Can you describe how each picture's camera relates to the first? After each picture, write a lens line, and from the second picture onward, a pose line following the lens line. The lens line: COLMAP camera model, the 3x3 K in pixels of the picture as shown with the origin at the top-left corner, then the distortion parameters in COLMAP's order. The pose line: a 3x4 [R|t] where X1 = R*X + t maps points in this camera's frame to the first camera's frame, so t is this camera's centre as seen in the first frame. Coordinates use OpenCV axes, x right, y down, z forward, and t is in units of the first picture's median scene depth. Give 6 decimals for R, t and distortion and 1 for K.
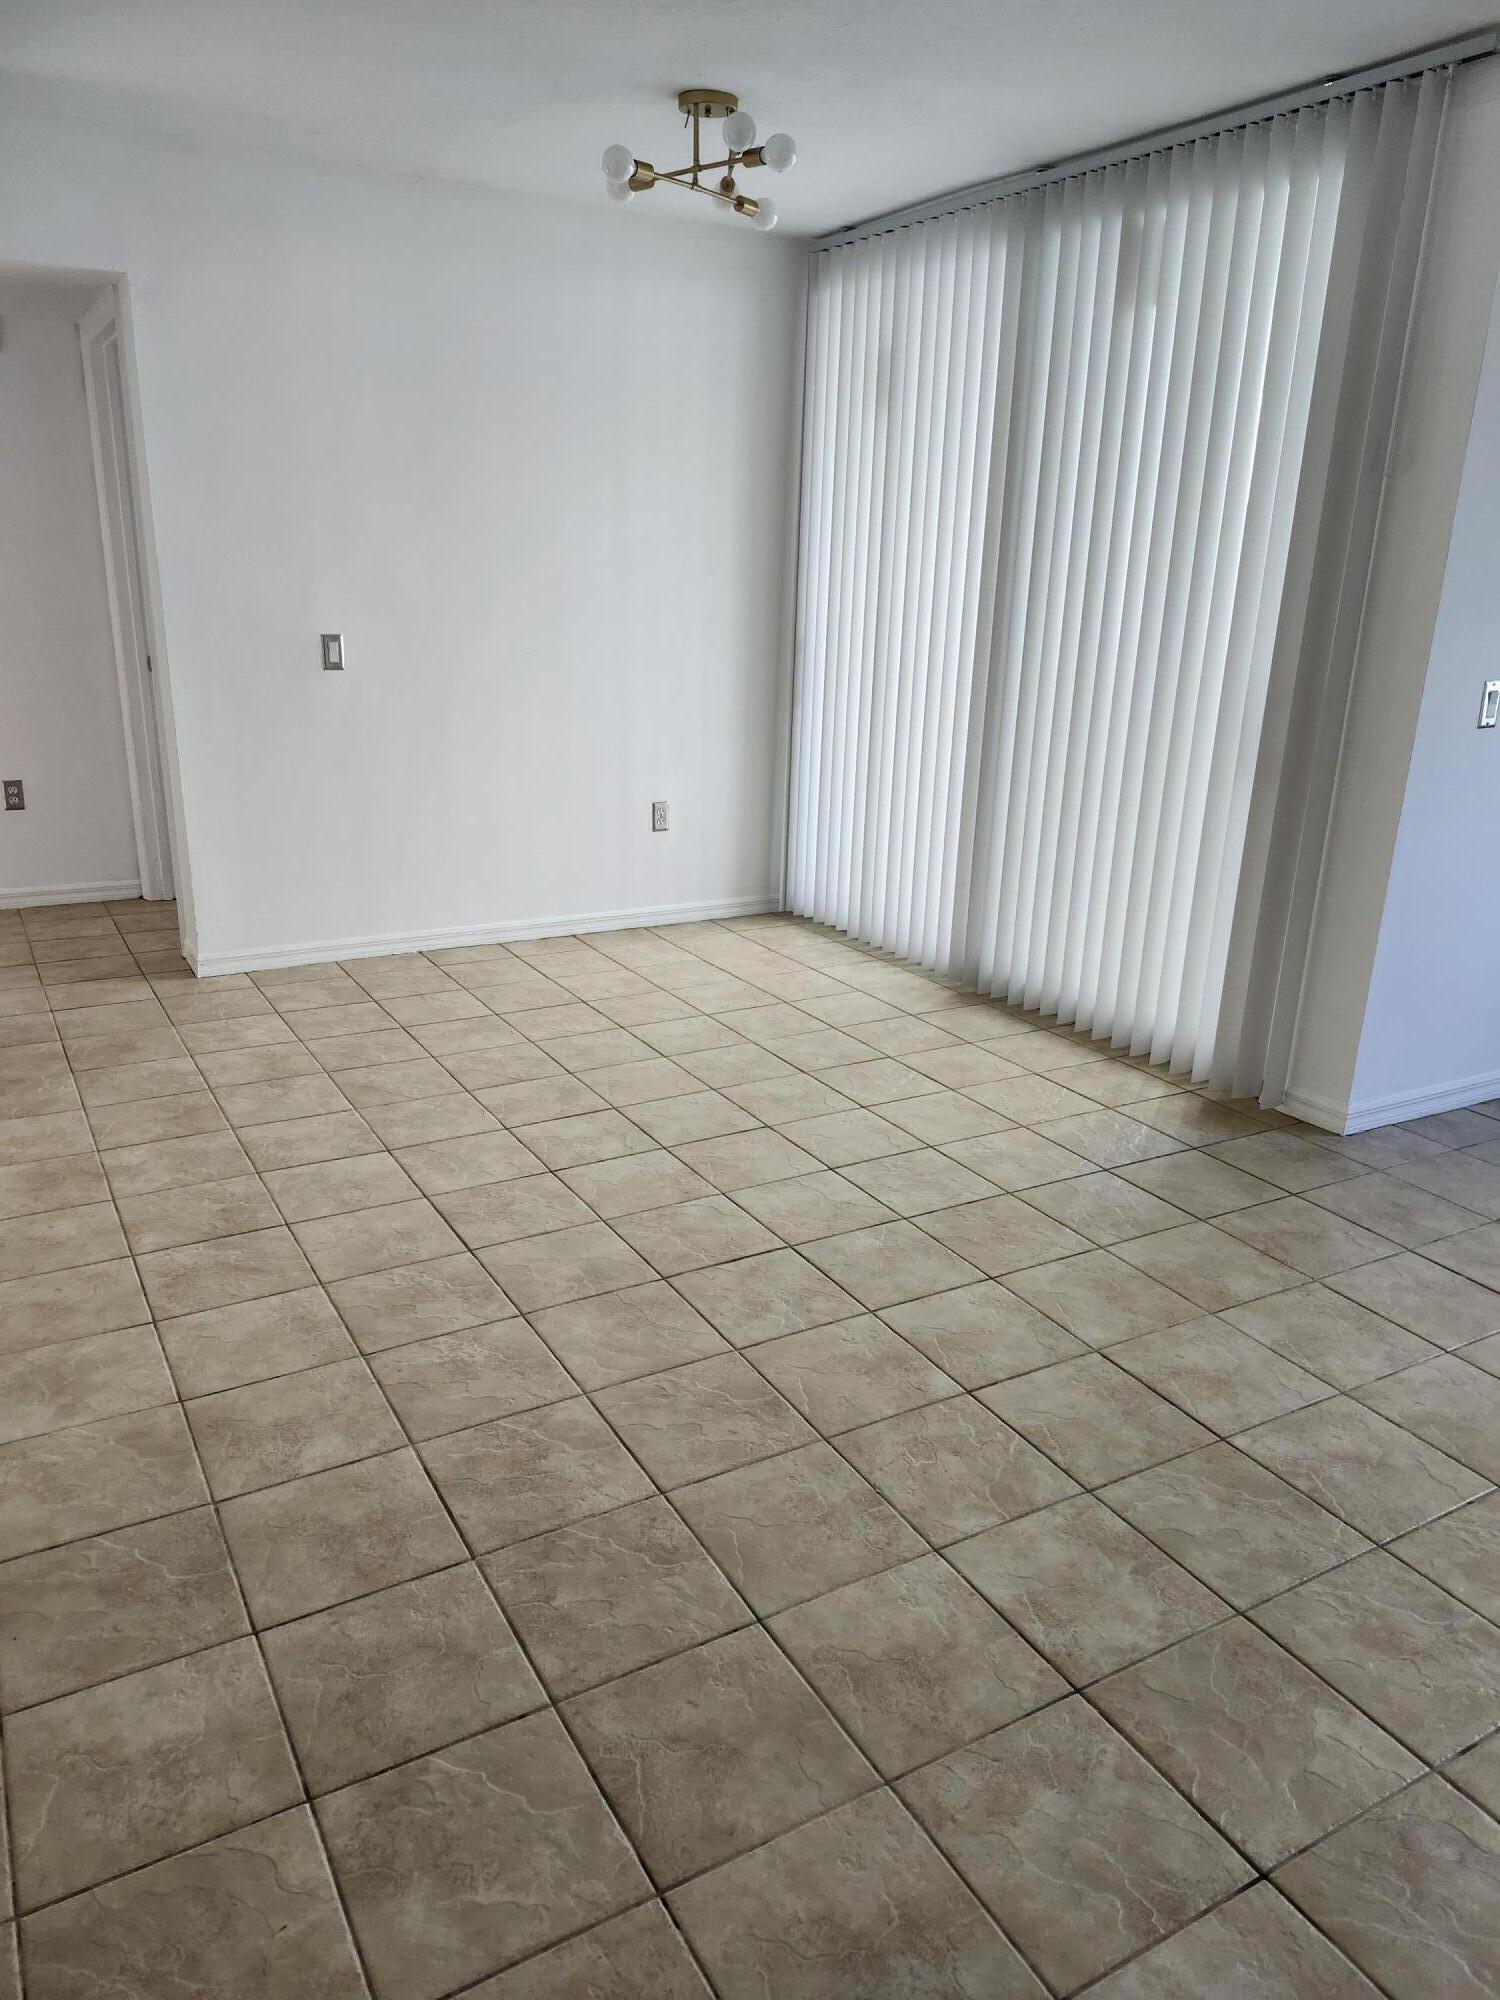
lens RADIAL K [[1374.5, 0, 759.2], [0, 1374.5, 1006.5], [0, 0, 1]] dist [0.114613, -0.153656]
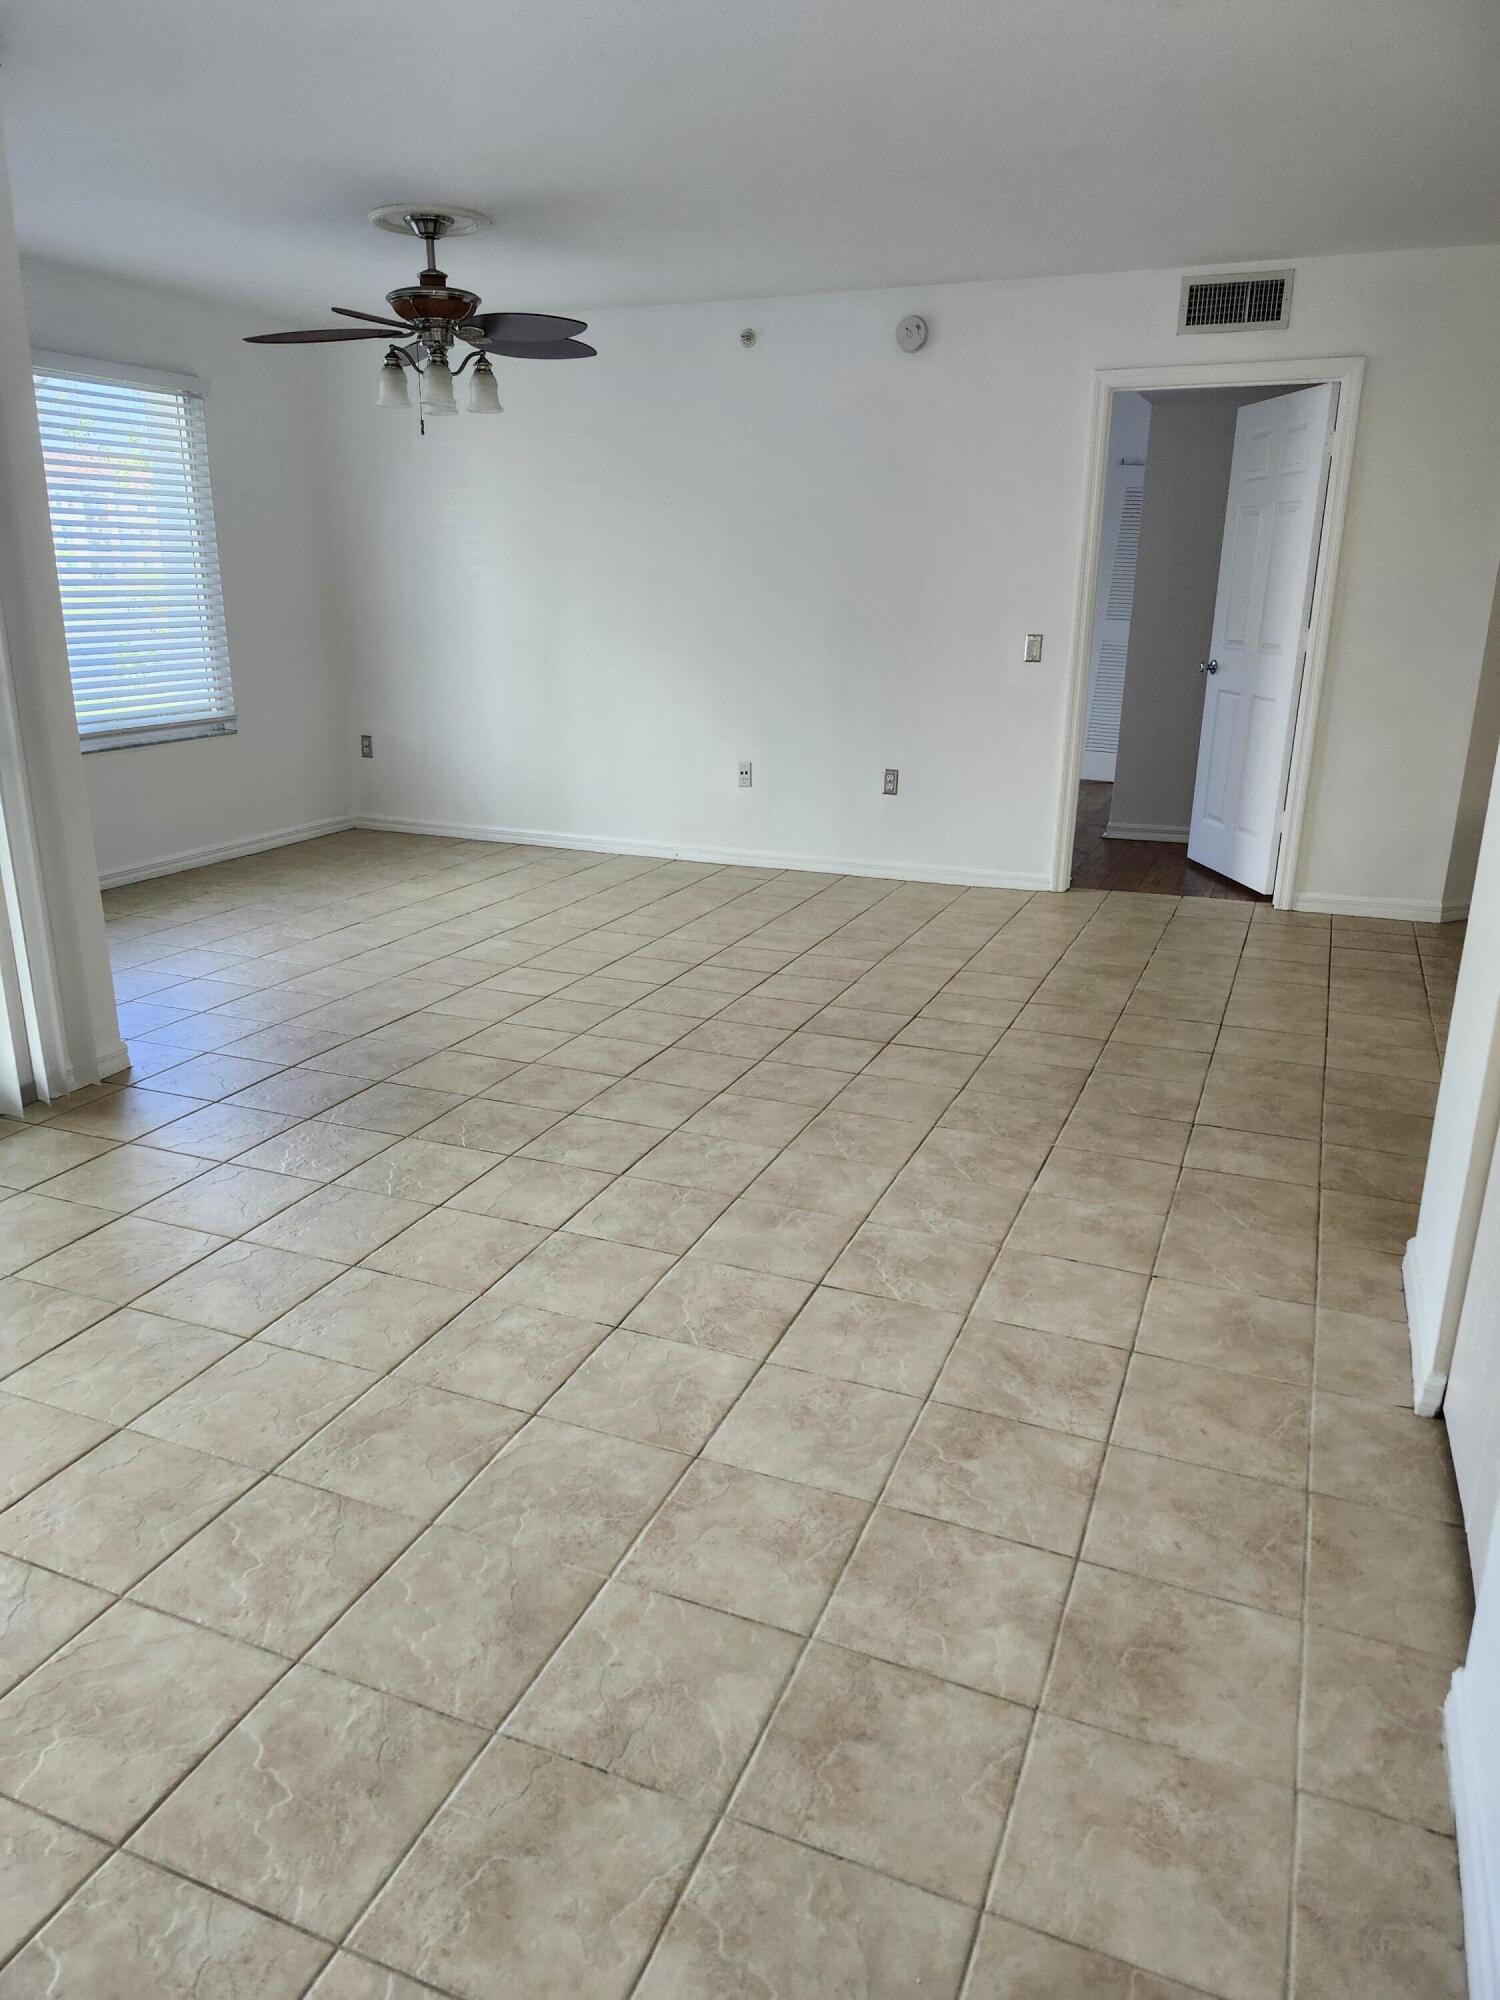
lens RADIAL K [[1380.2, 0, 736.6], [0, 1380.2, 995.3], [0, 0, 1]] dist [0.137664, -0.173375]
pose [[-0.601640, -0.262983, 0.754234, -0.831444], [0.219766, 0.853307, 0.472832, -0.453020], [-0.767940, 0.450230, -0.455589, 1.367239]]
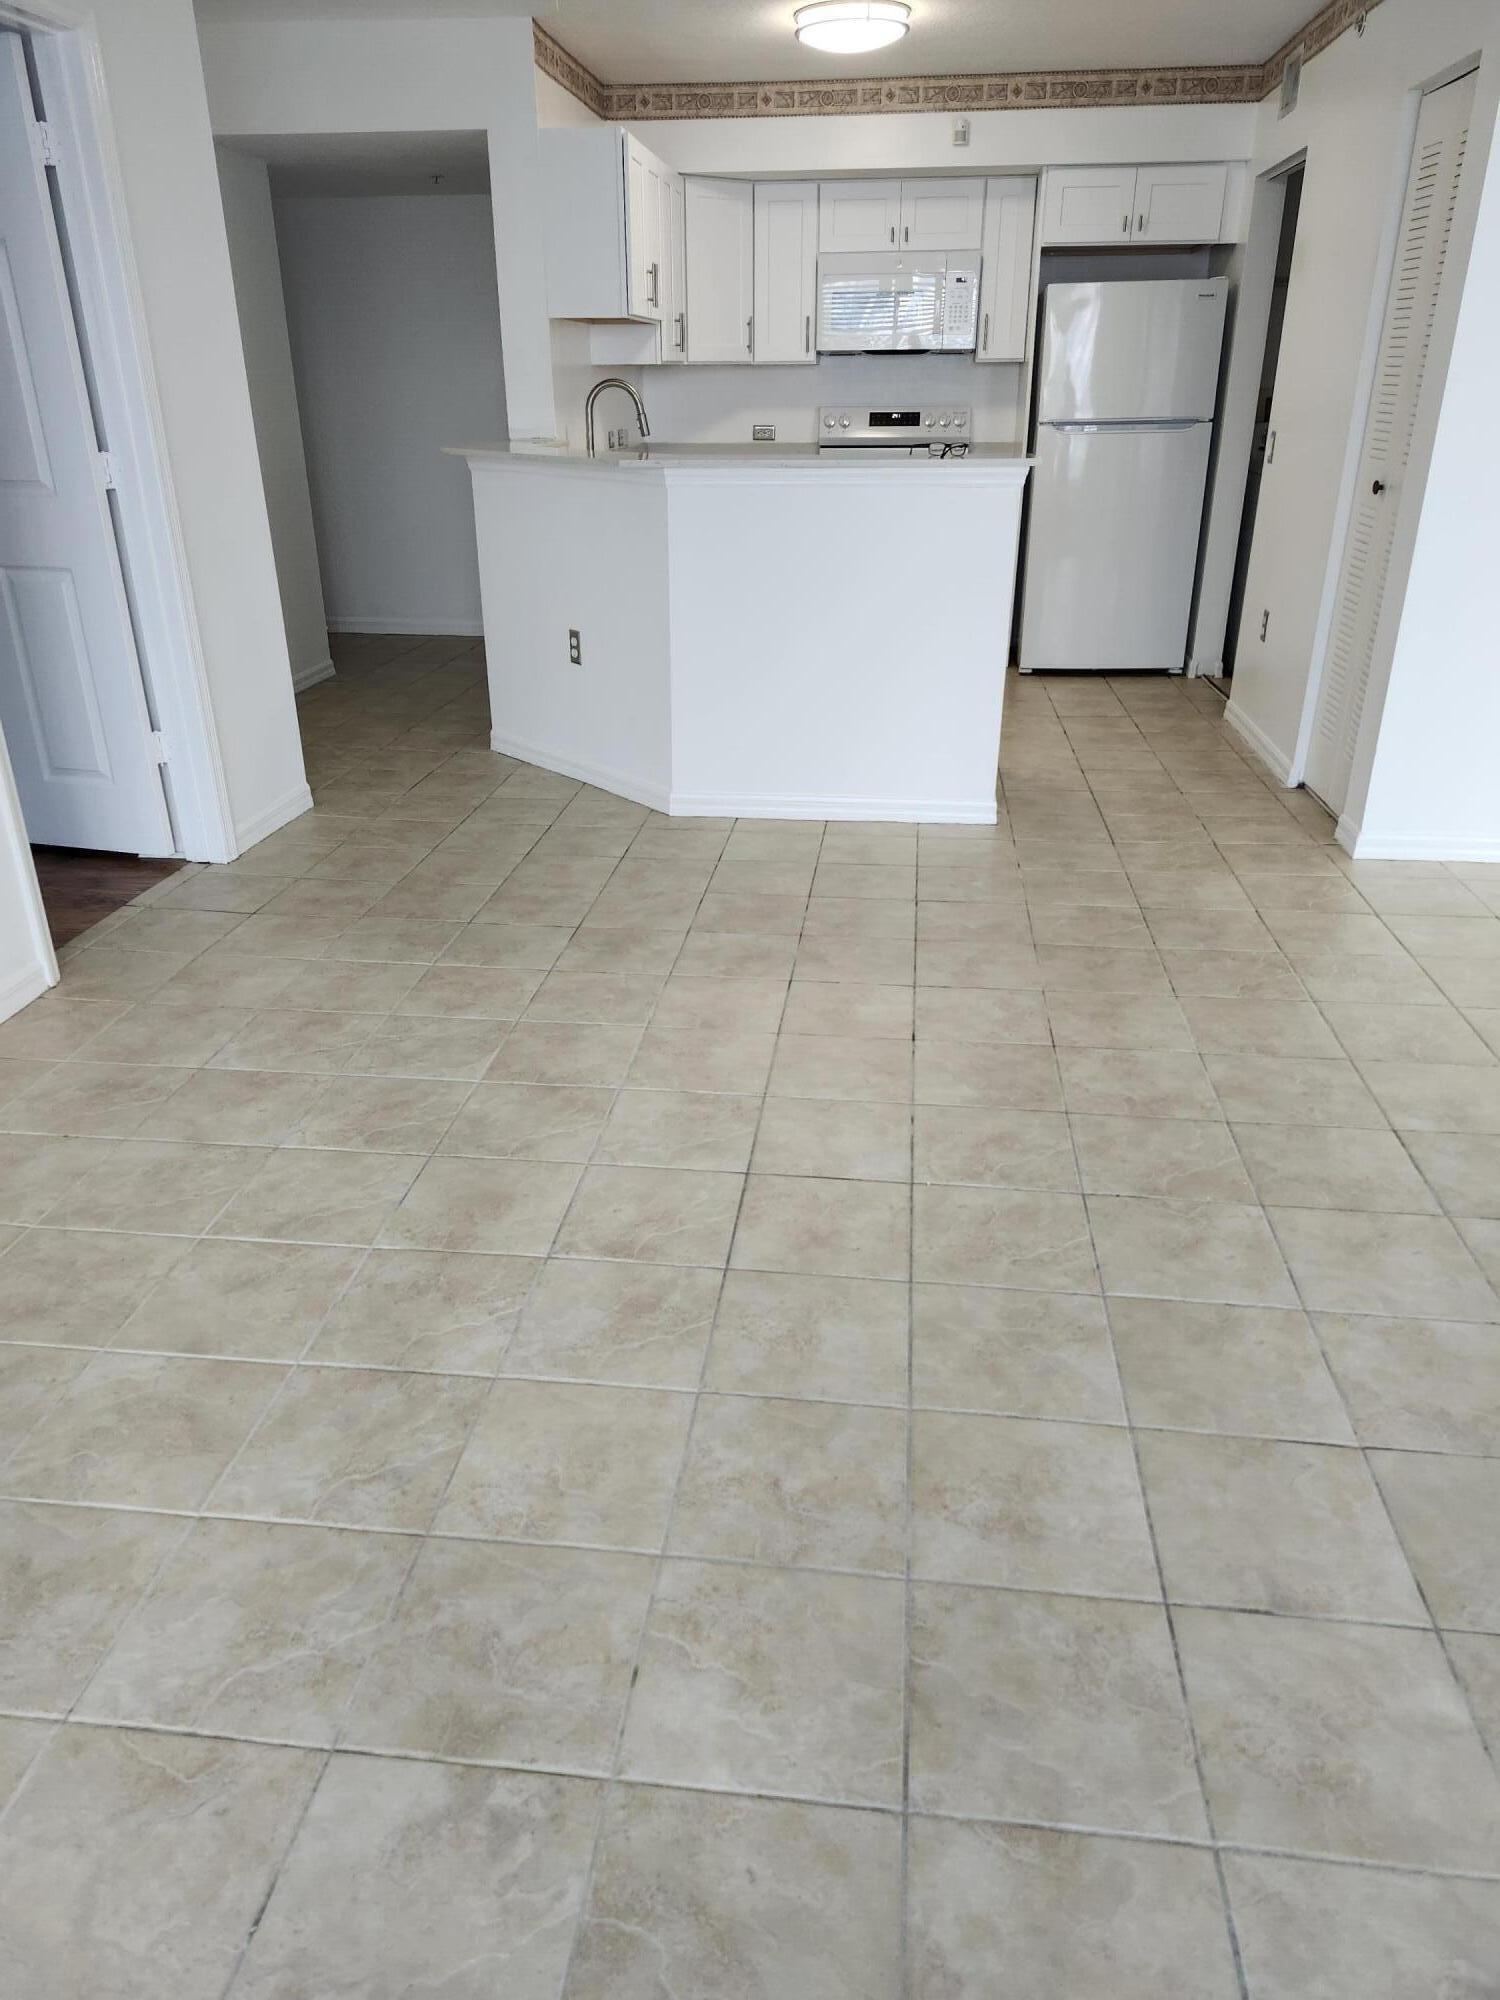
lens RADIAL K [[1380.2, 0, 736.6], [0, 1380.2, 995.3], [0, 0, 1]] dist [0.137664, -0.173375]
pose [[-0.605848, 0.294879, -0.738914, 1.028171], [-0.255818, 0.807244, 0.531897, -0.214112], [0.753329, 0.511277, -0.413632, 0.844458]]
